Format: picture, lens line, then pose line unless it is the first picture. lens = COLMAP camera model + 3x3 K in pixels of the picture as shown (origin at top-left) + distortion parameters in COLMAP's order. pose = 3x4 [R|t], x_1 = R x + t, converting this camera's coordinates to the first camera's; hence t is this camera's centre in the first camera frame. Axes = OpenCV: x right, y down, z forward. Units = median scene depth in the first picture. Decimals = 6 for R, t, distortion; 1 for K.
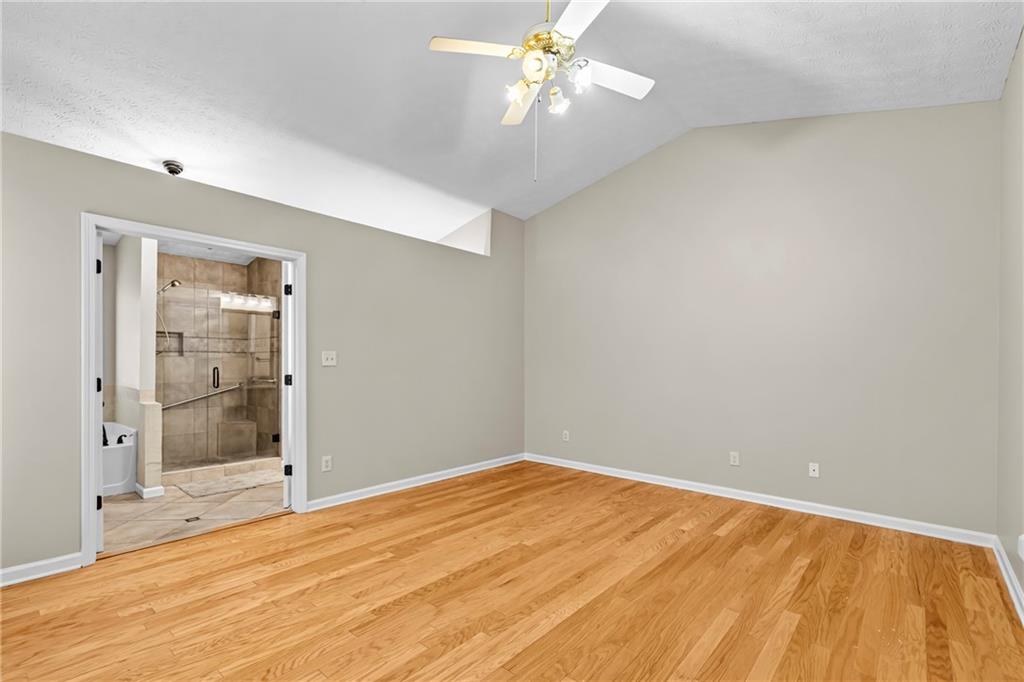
lens RADIAL K [[461.2, 0, 503.4], [0, 461.2, 366.2], [0, 0, 1]] dist [0.008217, -0.002074]
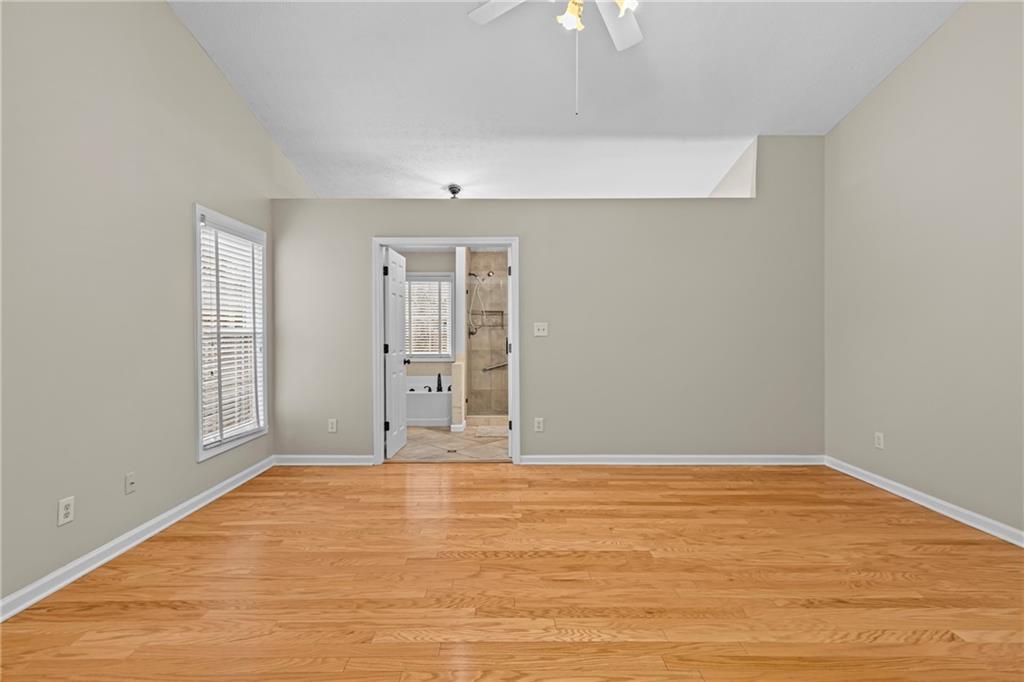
lens RADIAL K [[461.2, 0, 516.3], [0, 461.2, 338.7], [0, 0, 1]] dist [0.008217, -0.002074]
pose [[0.668540, 0.001402, -0.743675, 0.412954], [-0.000159, 0.999998, 0.001742, 0.003980], [0.743676, -0.001046, 0.668539, 0.233638]]
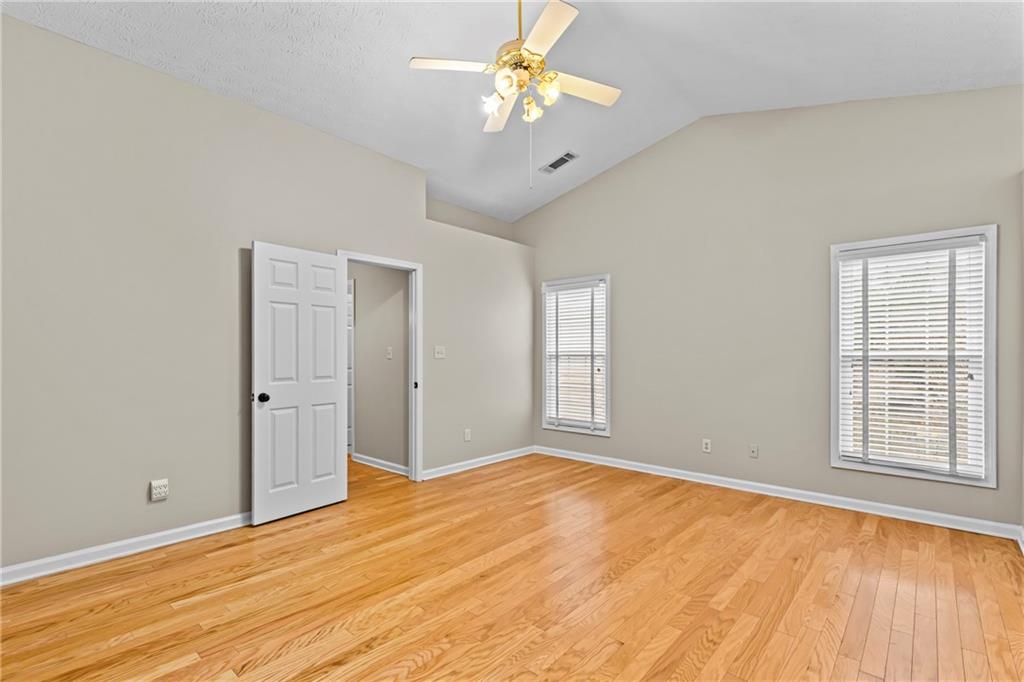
lens RADIAL K [[461.2, 0, 494.9], [0, 461.2, 351.3], [0, 0, 1]] dist [0.008217, -0.002074]
pose [[-0.999492, -0.008498, 0.030729, 0.077732], [-0.008382, 0.999957, 0.003896, -0.012493], [-0.030761, 0.003636, -0.999520, 1.394803]]
